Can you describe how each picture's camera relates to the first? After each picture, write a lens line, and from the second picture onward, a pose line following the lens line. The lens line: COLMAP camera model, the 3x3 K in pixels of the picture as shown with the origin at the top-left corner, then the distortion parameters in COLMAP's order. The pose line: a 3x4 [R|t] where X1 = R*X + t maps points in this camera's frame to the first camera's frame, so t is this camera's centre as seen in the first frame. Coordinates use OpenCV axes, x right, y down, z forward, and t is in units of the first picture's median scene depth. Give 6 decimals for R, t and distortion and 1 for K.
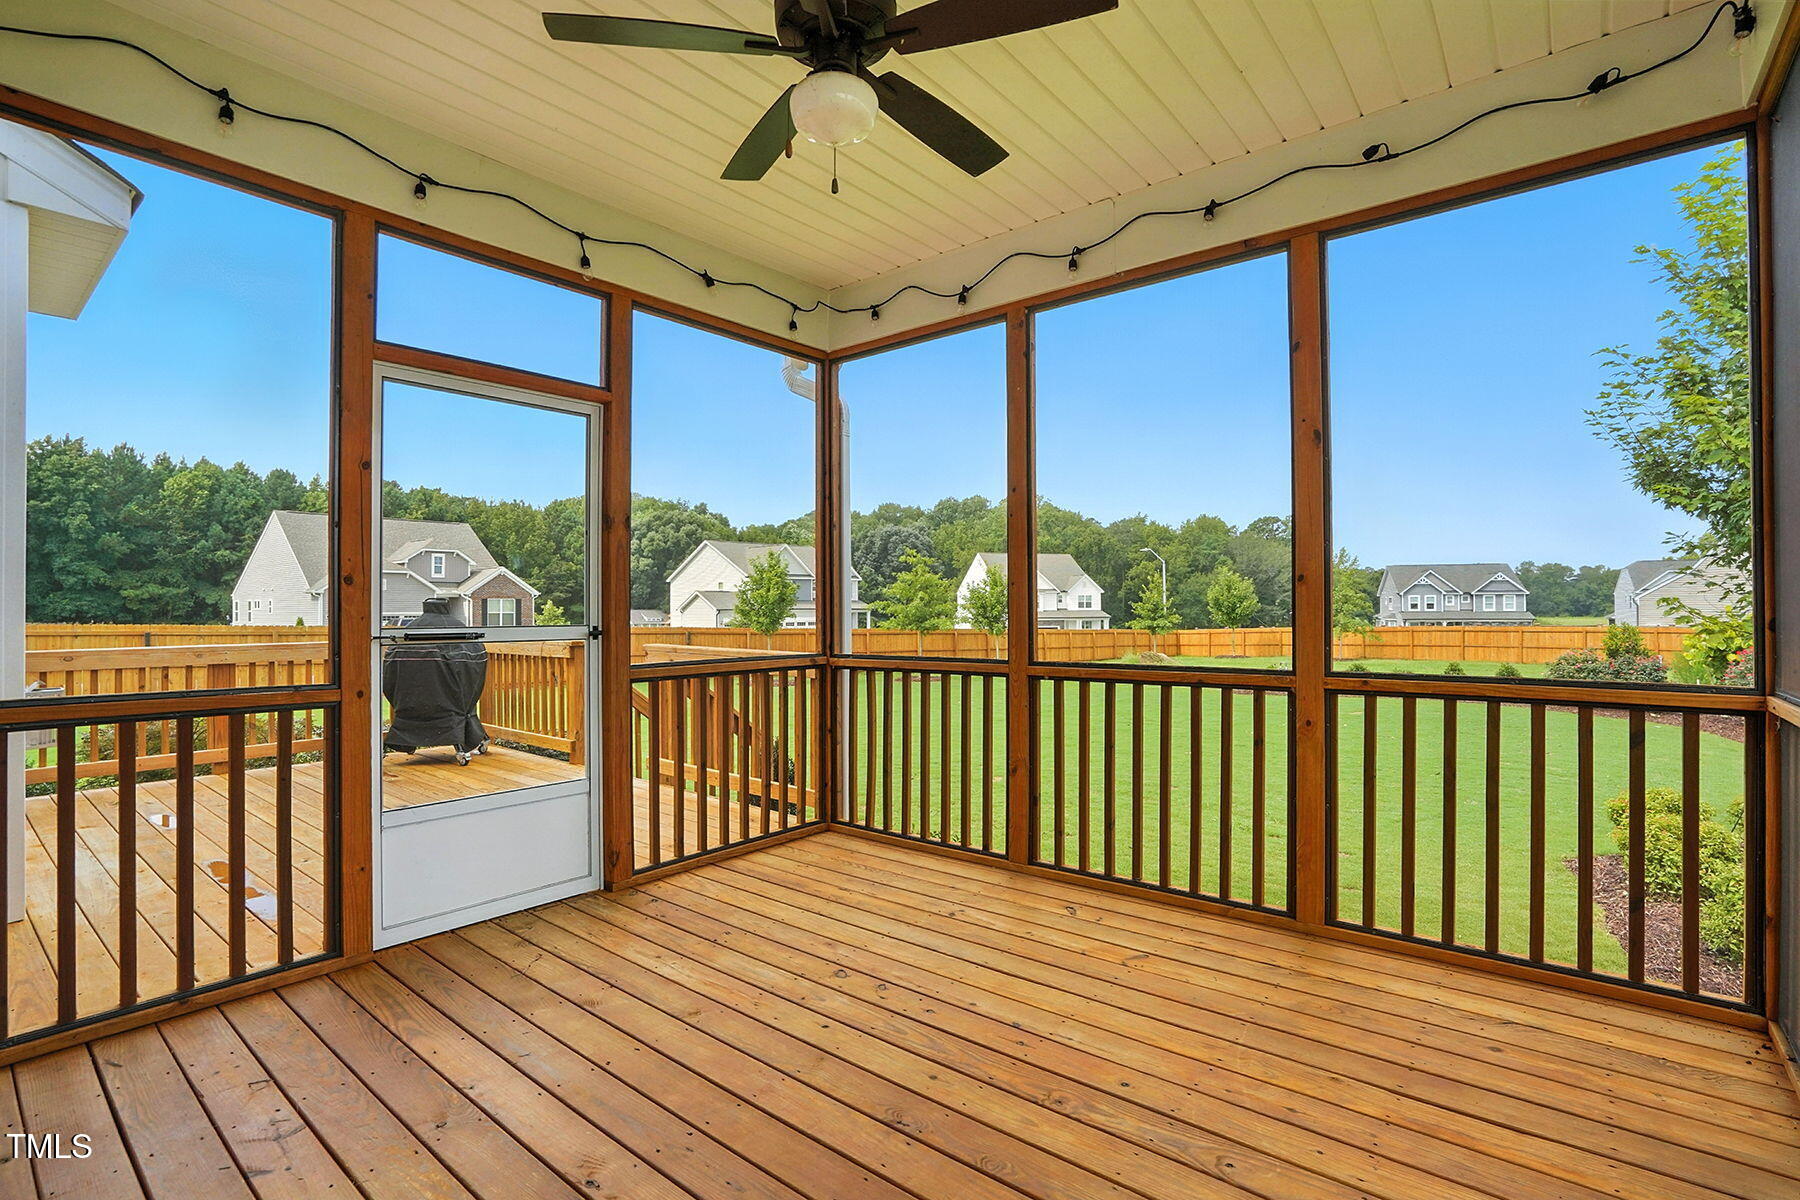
lens RADIAL K [[838.4, 0, 902.2], [0, 838.4, 605.1], [0, 0, 1]] dist [-0.041724, 0.007359]
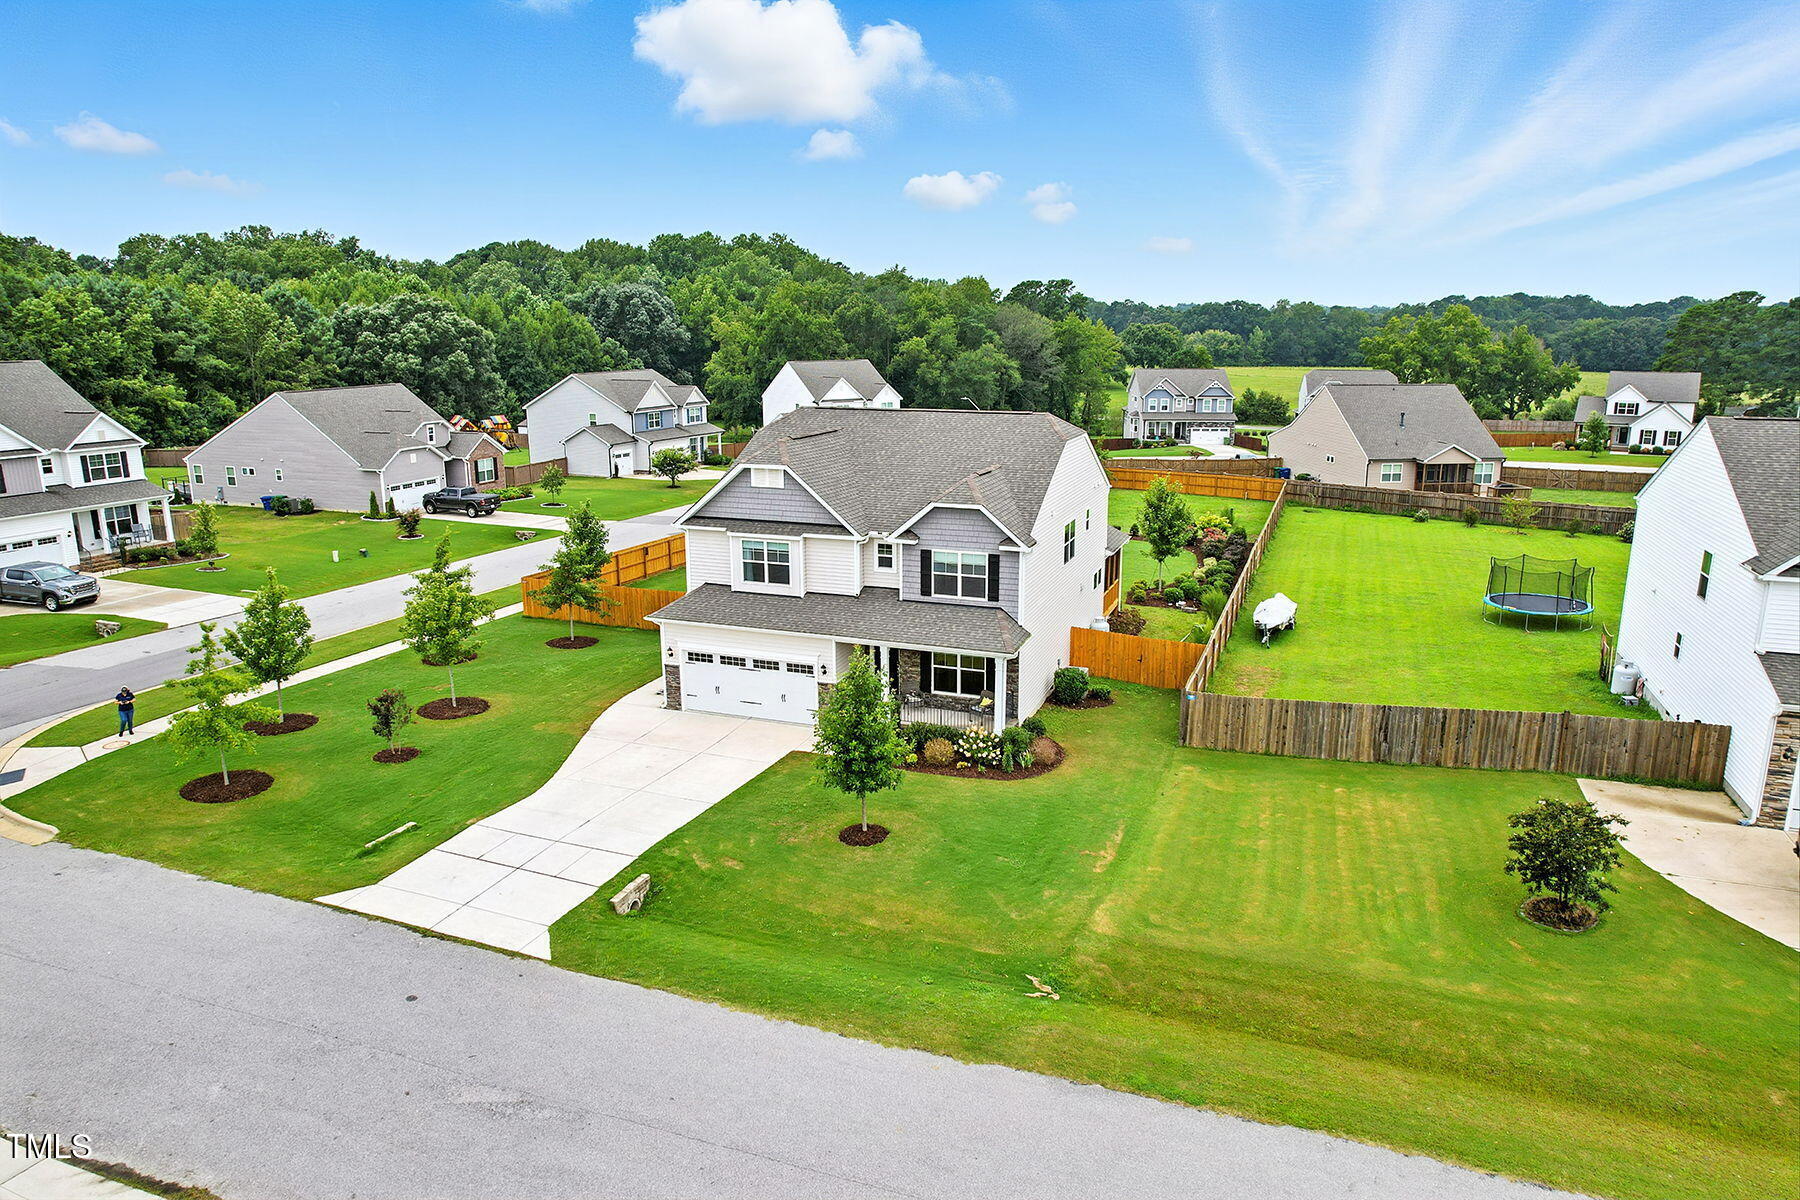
lens RADIAL K [[1148.1, 0, 897.2], [0, 1148.1, 607.0], [0, 0, 1]] dist [-0.057048, 0.036763]
pose [[0.949681, -0.076552, 0.303720, -0.240774], [-0.001108, 0.968847, 0.247659, -0.119057], [-0.313217, -0.235534, 0.920010, -0.445453]]
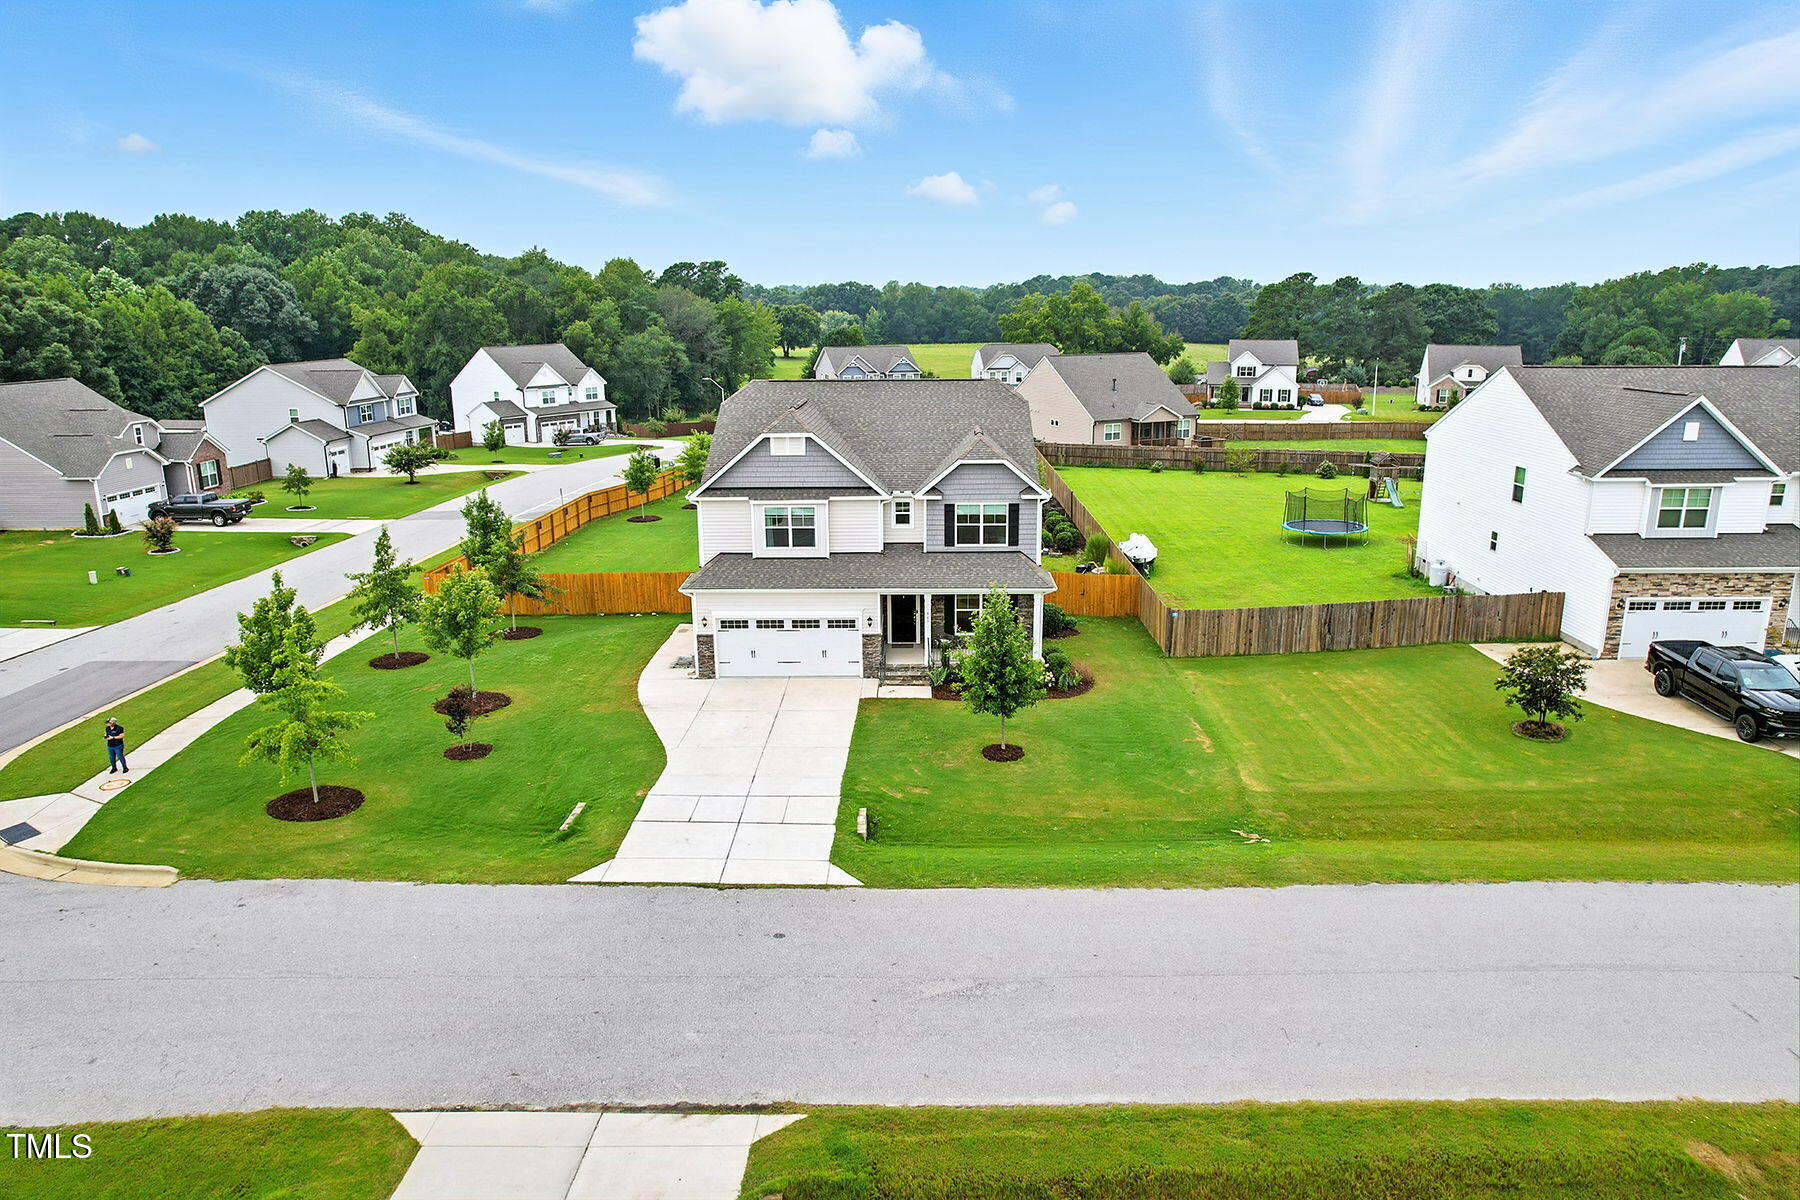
lens RADIAL K [[1161.5, 0, 896.2], [0, 1161.5, 593.6], [0, 0, 1]] dist [-0.044705, 0.019187]
pose [[0.786649, -0.154498, 0.597757, -0.385910], [0.002170, 0.968870, 0.247561, -0.116394], [-0.617397, -0.193447, 0.762496, -0.411158]]
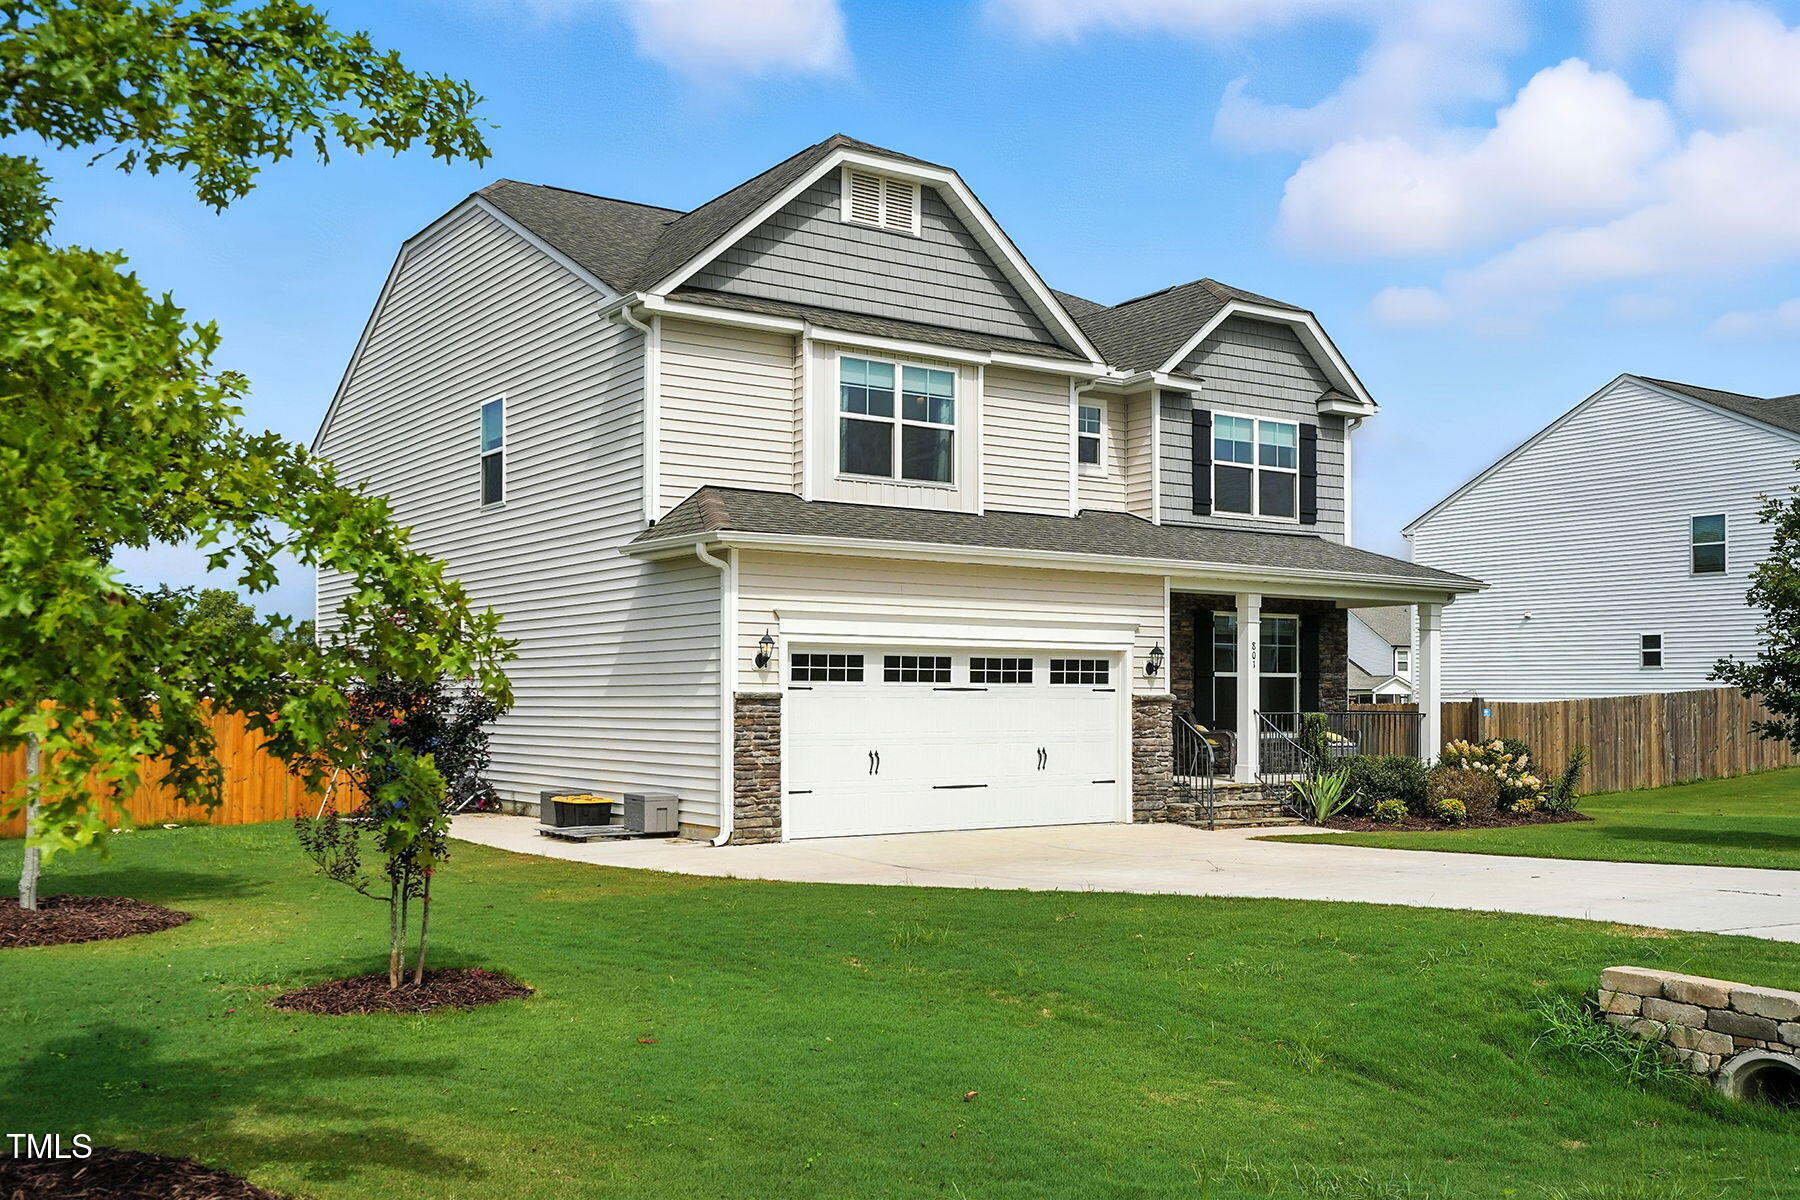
lens RADIAL K [[1689.4, 0, 897.5], [0, 1689.4, 614.9], [0, 0, 1]] dist [0.021836, 0.000000]
pose [[0.281615, 0.055723, 0.957908, -0.371319], [-0.009553, 0.998426, -0.055271, 0.000877], [-0.959480, 0.006414, 0.281704, -0.126126]]
